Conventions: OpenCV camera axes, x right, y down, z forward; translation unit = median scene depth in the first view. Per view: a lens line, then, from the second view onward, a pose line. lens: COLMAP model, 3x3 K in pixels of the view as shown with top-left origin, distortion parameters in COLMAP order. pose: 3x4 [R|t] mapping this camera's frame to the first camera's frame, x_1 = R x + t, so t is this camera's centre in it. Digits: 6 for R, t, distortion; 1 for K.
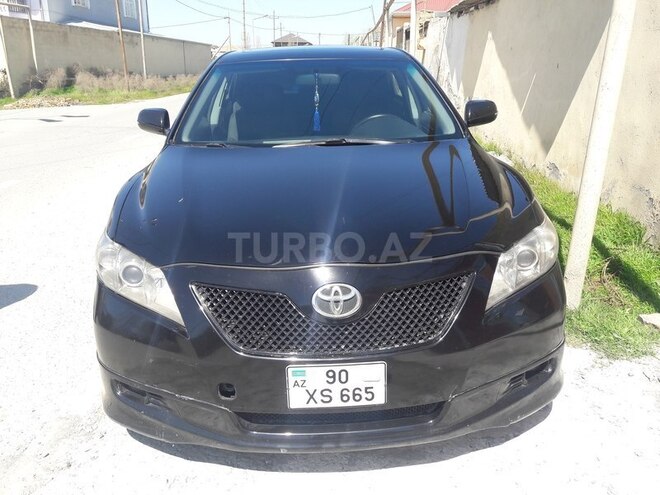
lens RADIAL K [[525.5, 0, 338.2], [0, 525.5, 249.6], [0, 0, 1]] dist [0.064296, -0.139730]
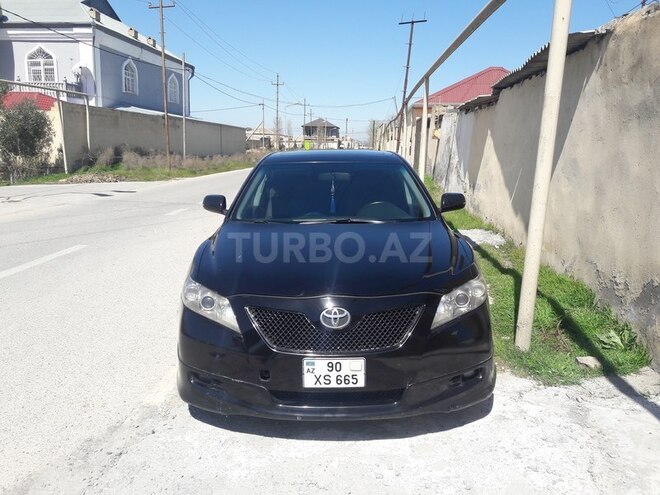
lens RADIAL K [[525.5, 0, 338.2], [0, 525.5, 249.6], [0, 0, 1]] dist [0.064296, -0.139730]
pose [[0.998698, 0.023404, -0.045325, 0.043511], [-0.029585, 0.989583, -0.140889, 0.067747], [0.041556, 0.142047, 0.988987, -0.369830]]
